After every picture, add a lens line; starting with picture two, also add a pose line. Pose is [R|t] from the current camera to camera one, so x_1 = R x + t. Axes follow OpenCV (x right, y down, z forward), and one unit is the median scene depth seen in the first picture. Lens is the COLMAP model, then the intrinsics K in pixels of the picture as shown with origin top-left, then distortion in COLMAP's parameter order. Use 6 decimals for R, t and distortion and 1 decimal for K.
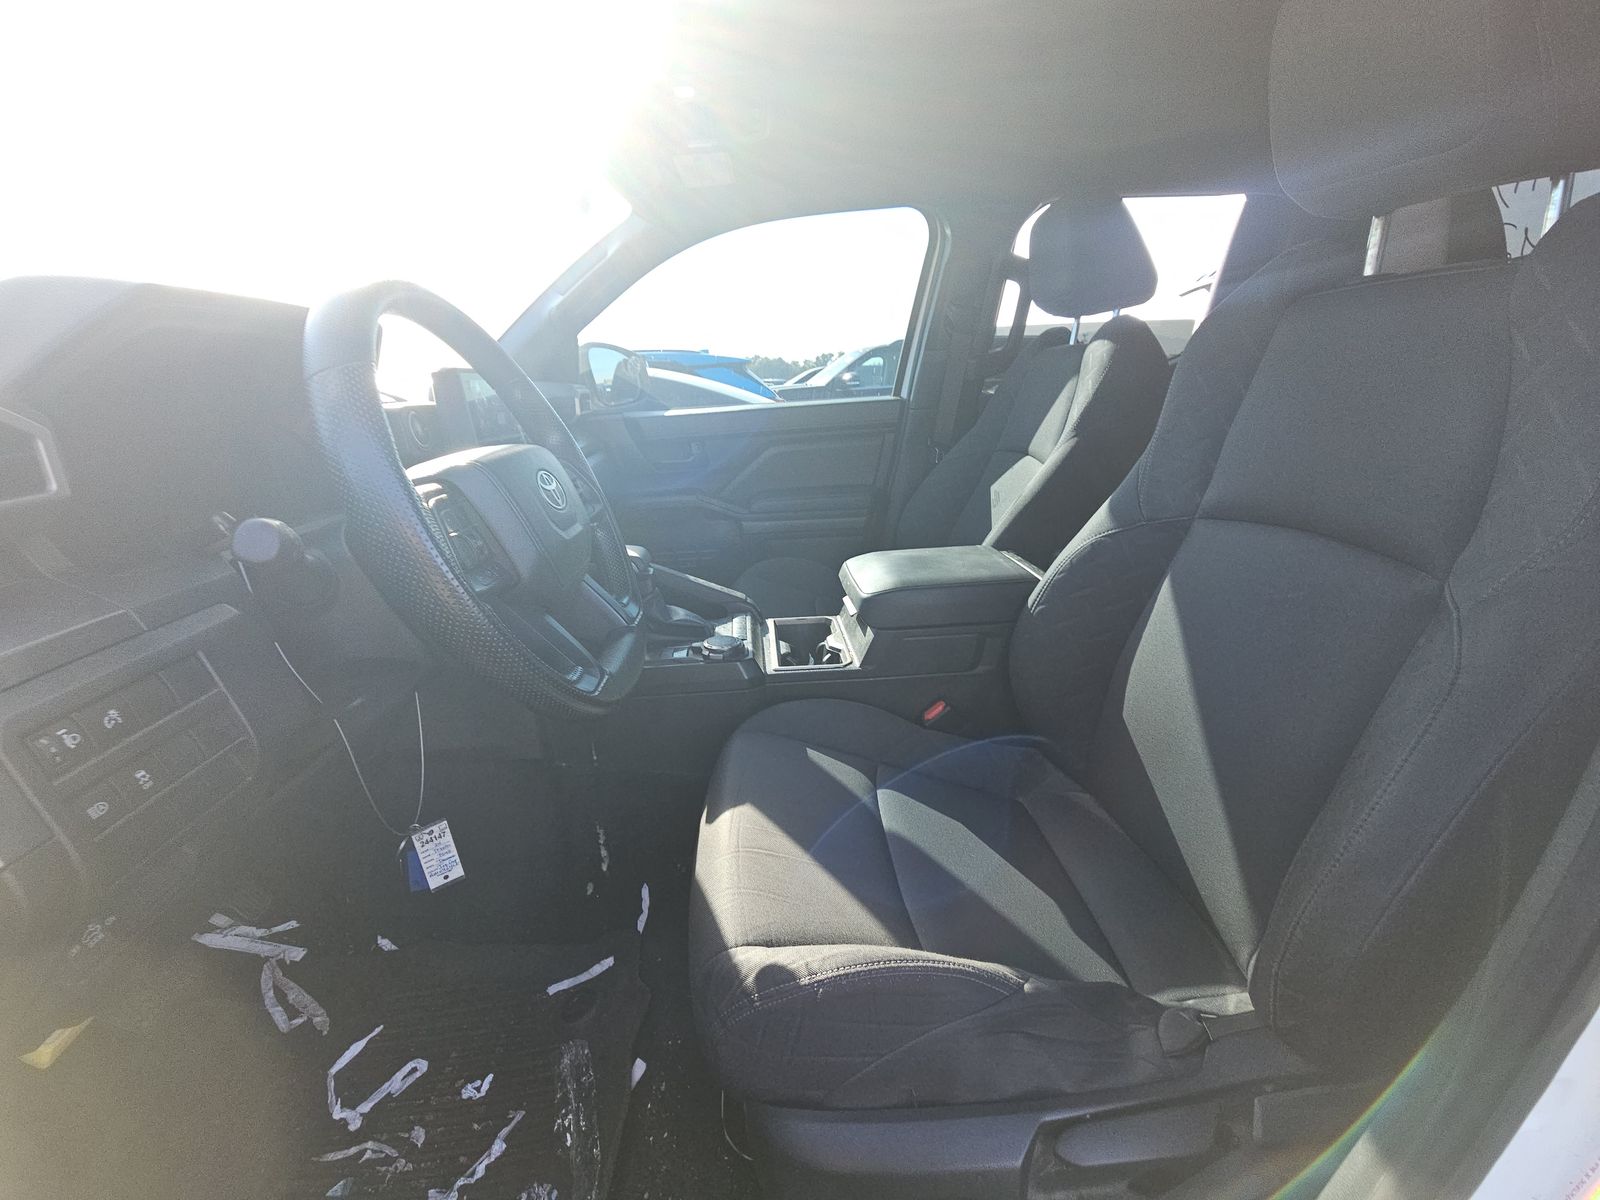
lens RADIAL K [[631.2, 0, 800.0], [0, 631.2, 600.0], [0, 0, 1]] dist [0.000735, 0.000079]
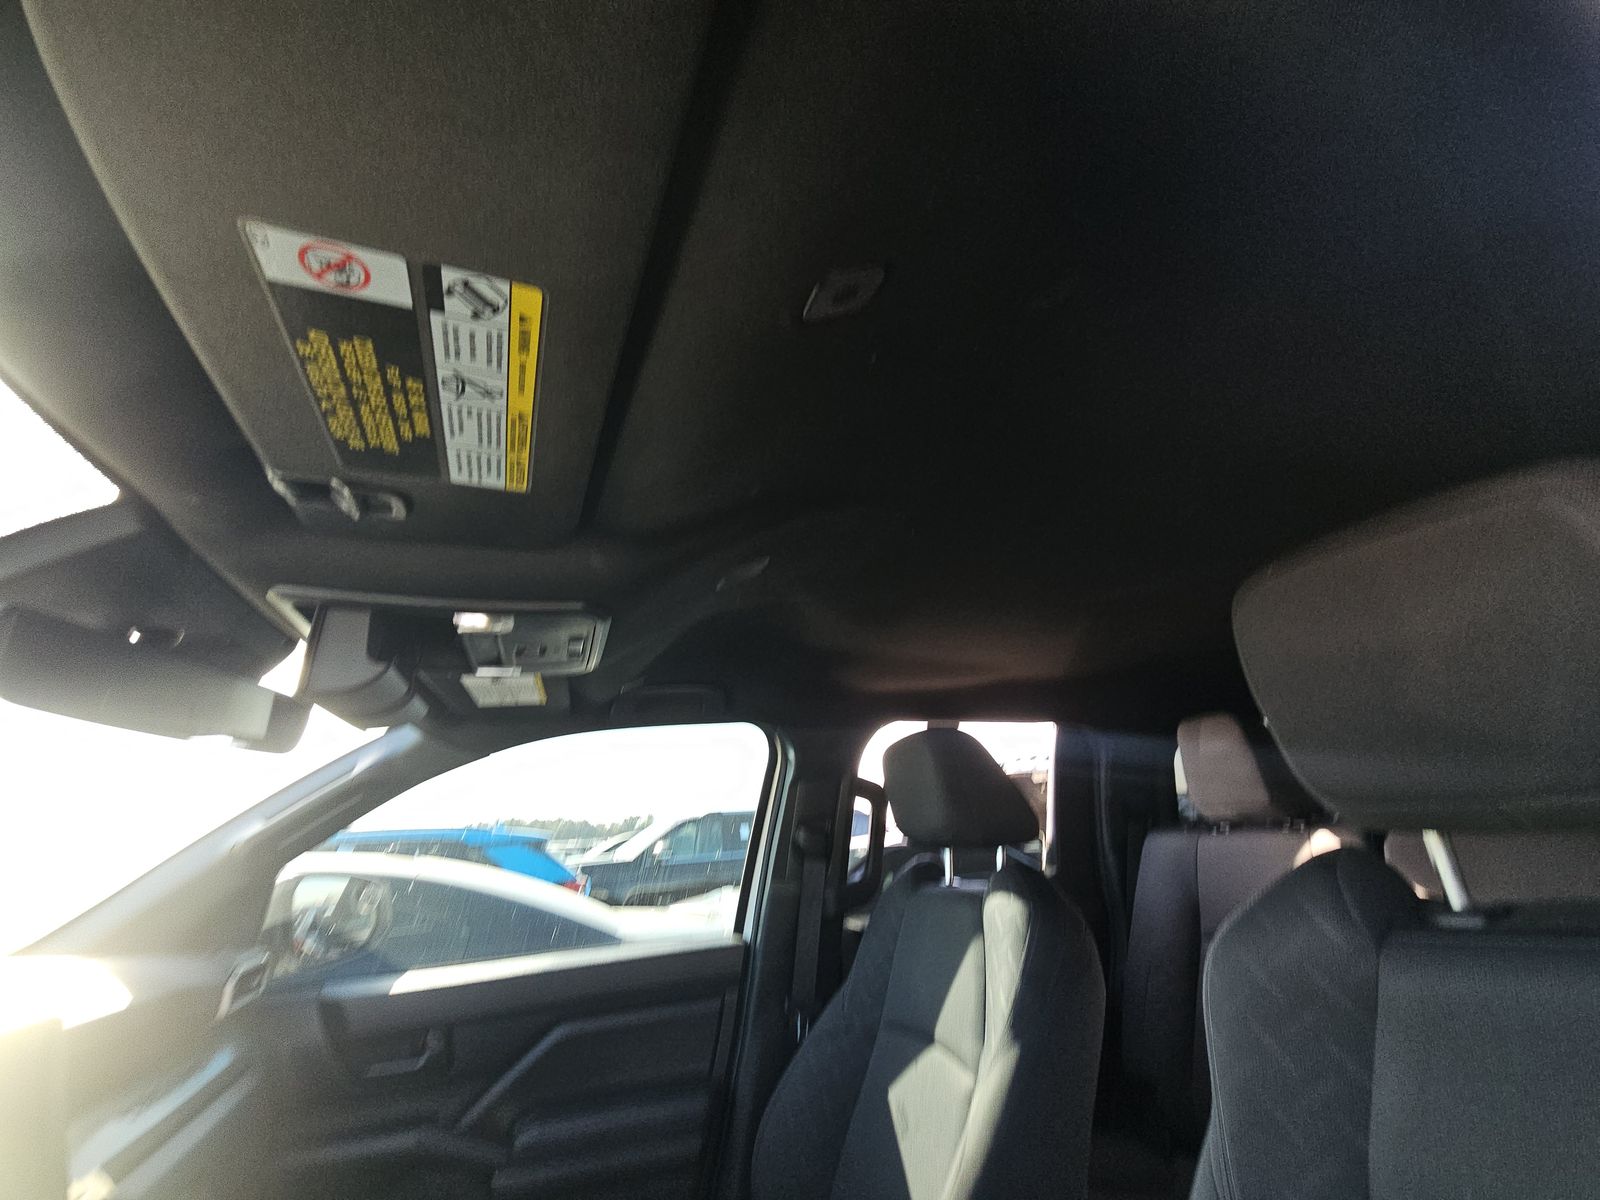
lens RADIAL K [[631.2, 0, 800.0], [0, 631.2, 600.0], [0, 0, 1]] dist [0.000735, 0.000079]
pose [[0.960343, 0.064613, 0.271232, -0.010258], [0.125744, 0.767874, -0.628139, -0.147852], [-0.248858, 0.637334, 0.729297, 0.157326]]
